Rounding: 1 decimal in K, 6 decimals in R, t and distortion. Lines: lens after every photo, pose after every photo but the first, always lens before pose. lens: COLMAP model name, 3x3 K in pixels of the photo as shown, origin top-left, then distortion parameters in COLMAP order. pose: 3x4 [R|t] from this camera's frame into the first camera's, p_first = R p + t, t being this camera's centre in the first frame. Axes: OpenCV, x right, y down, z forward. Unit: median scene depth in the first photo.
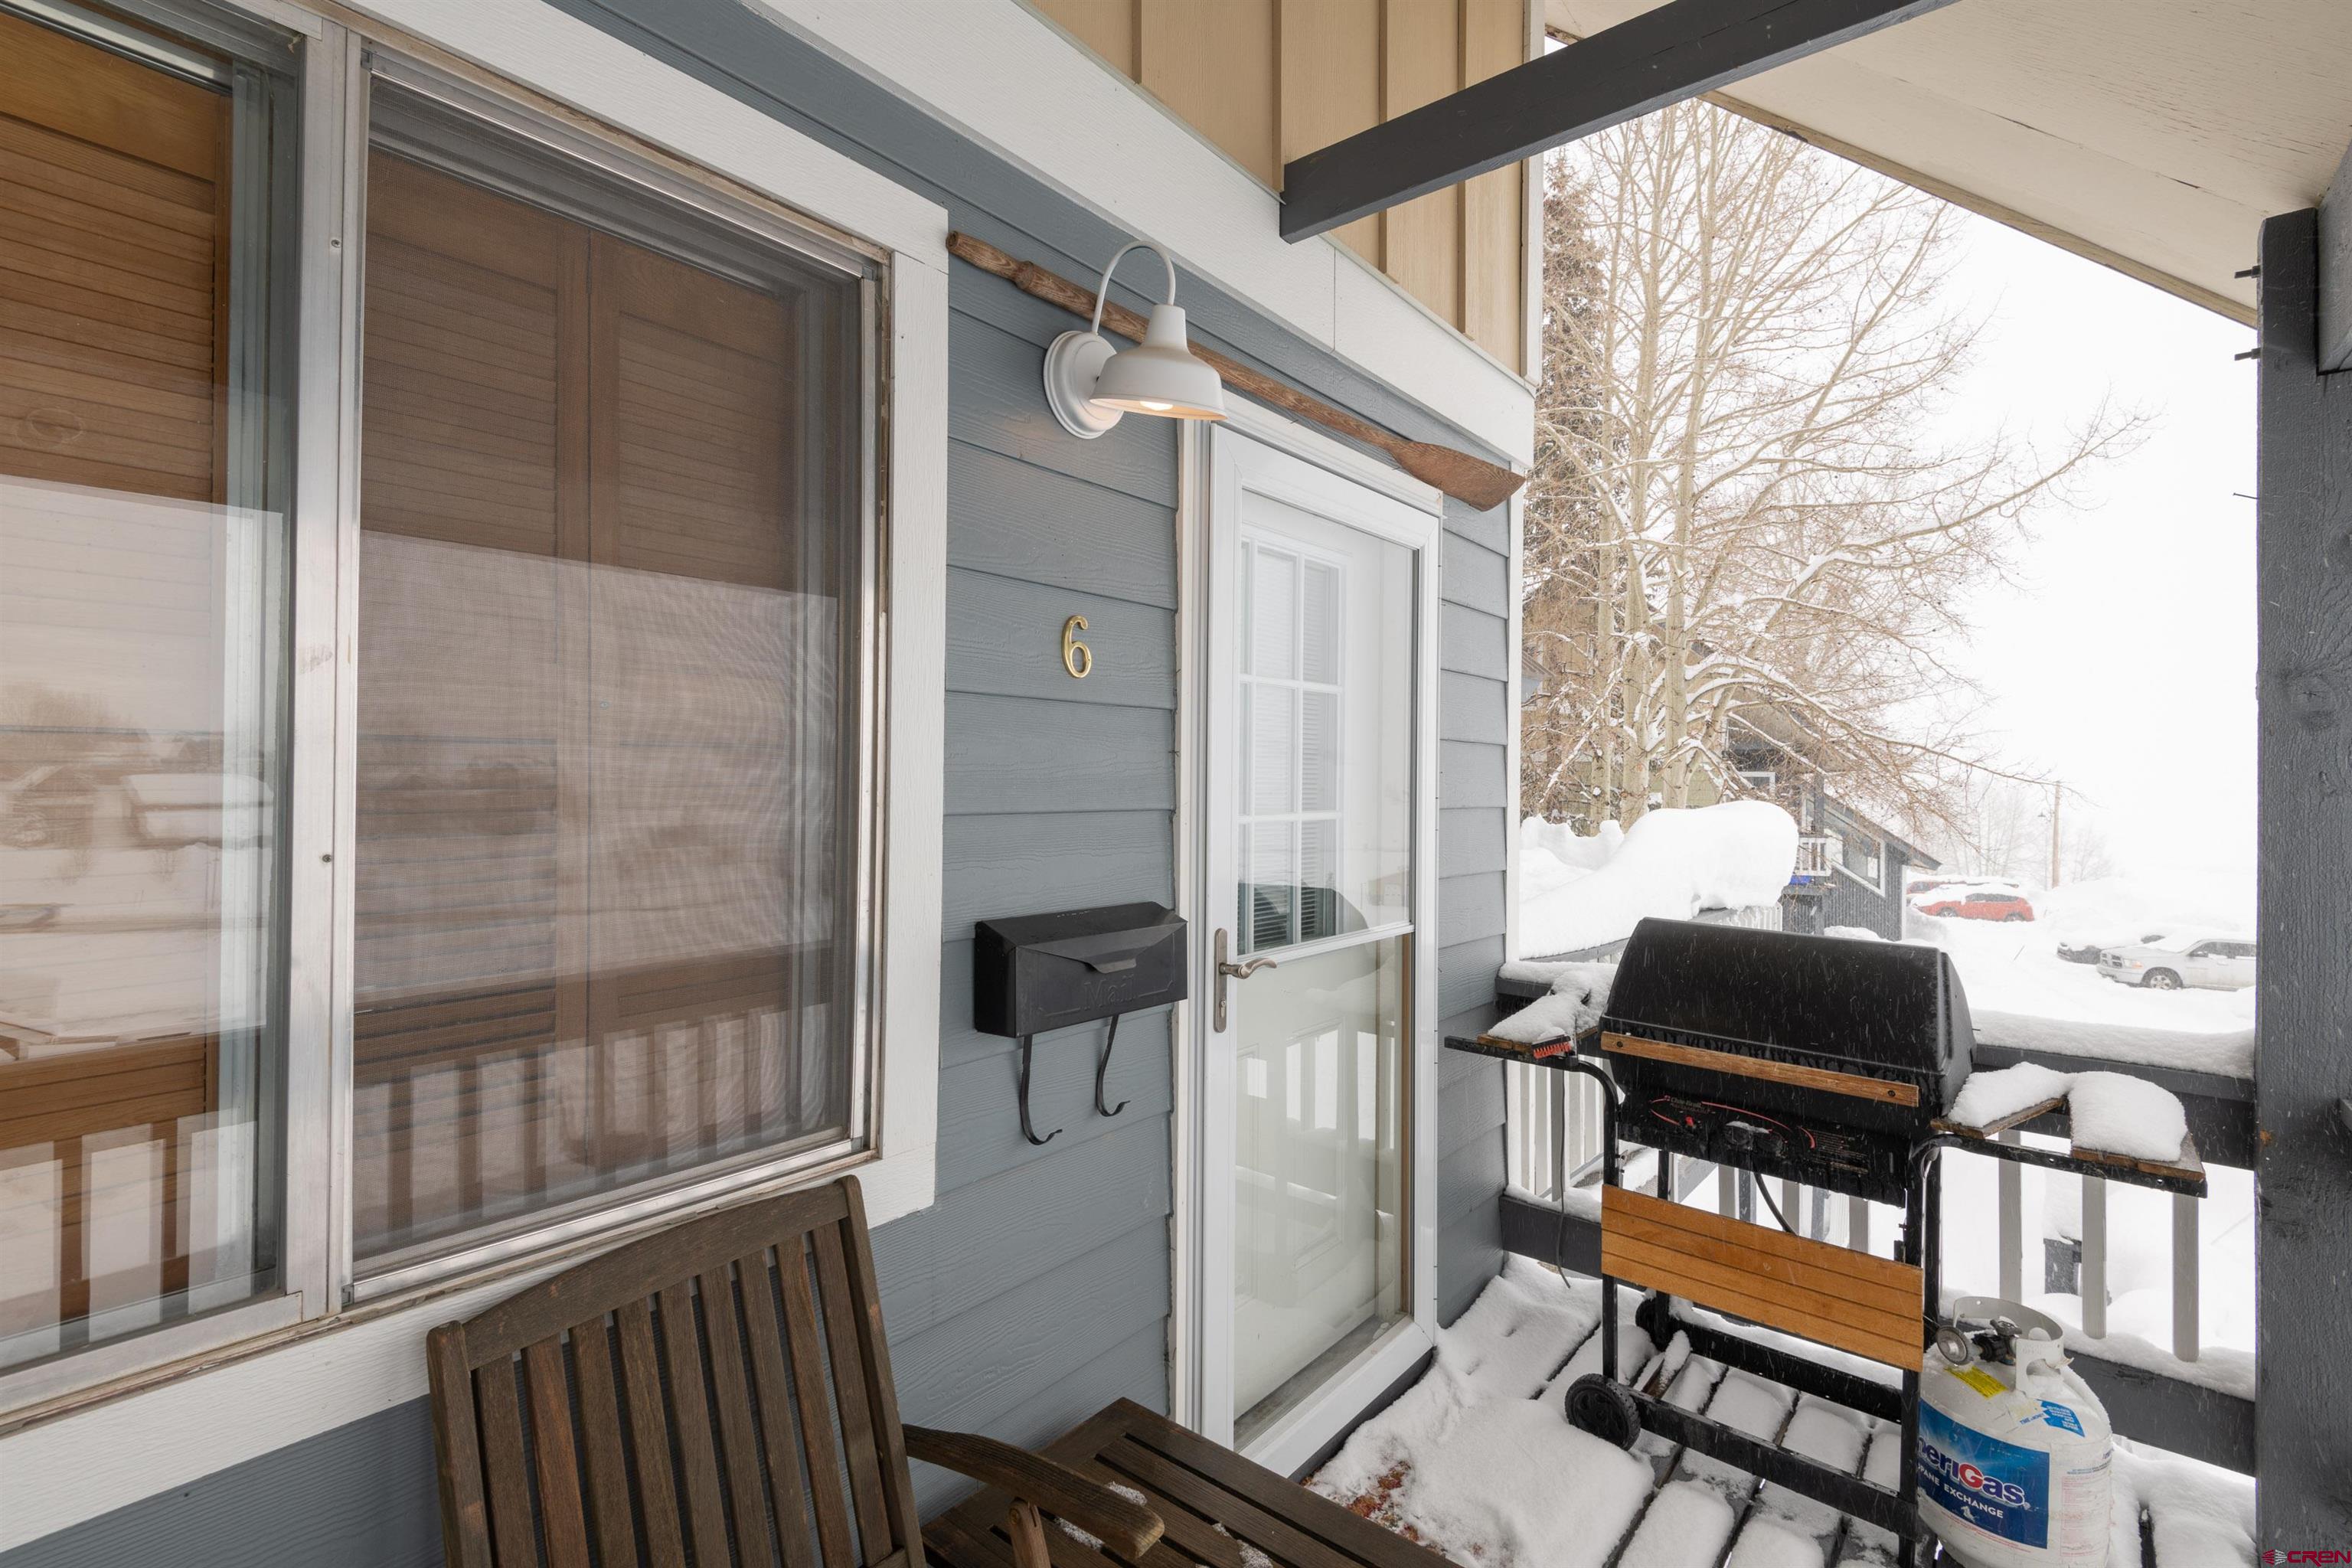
lens RADIAL K [[1077.1, 0, 1173.9], [0, 1077.1, 769.9], [0, 0, 1]] dist [0.023135, -0.016763]
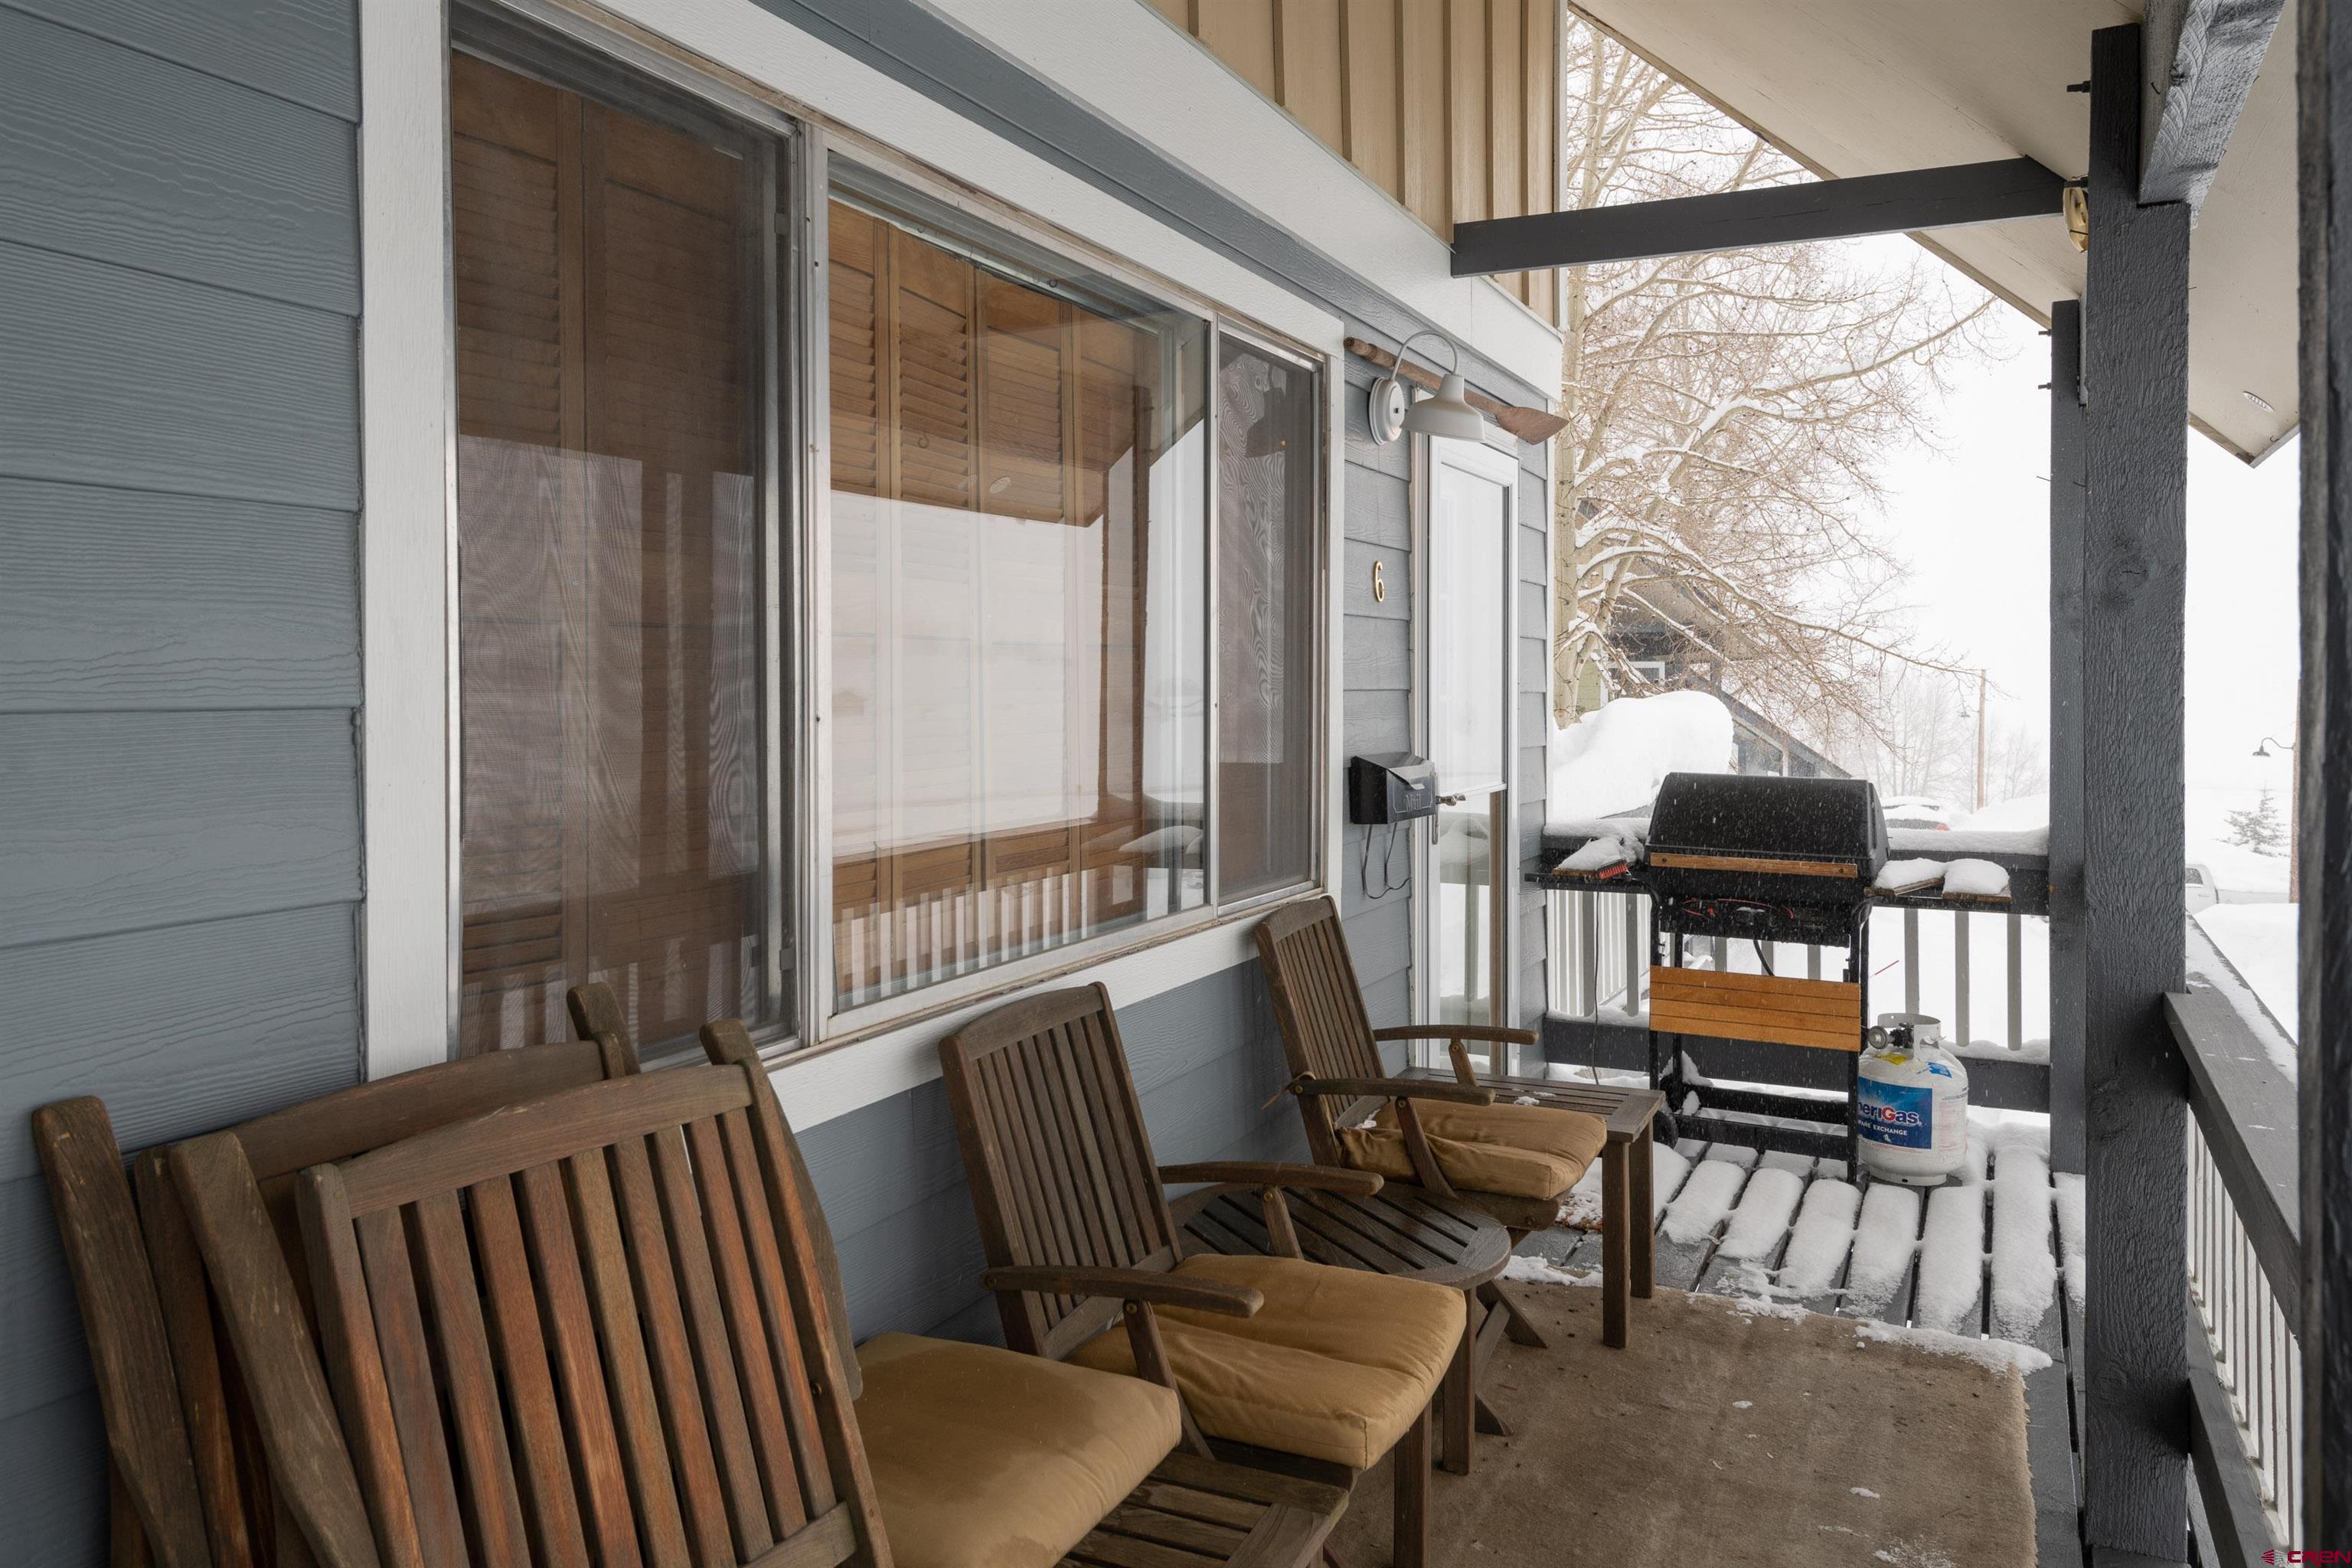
lens RADIAL K [[1732.8, 0, 1155.6], [0, 1732.8, 701.7], [0, 0, 1]] dist [0.007061, 0.002621]
pose [[0.972231, -0.014728, 0.233560, -0.627975], [0.009956, 0.999717, 0.021599, -0.000330], [-0.233813, -0.018674, 0.972102, -0.850036]]
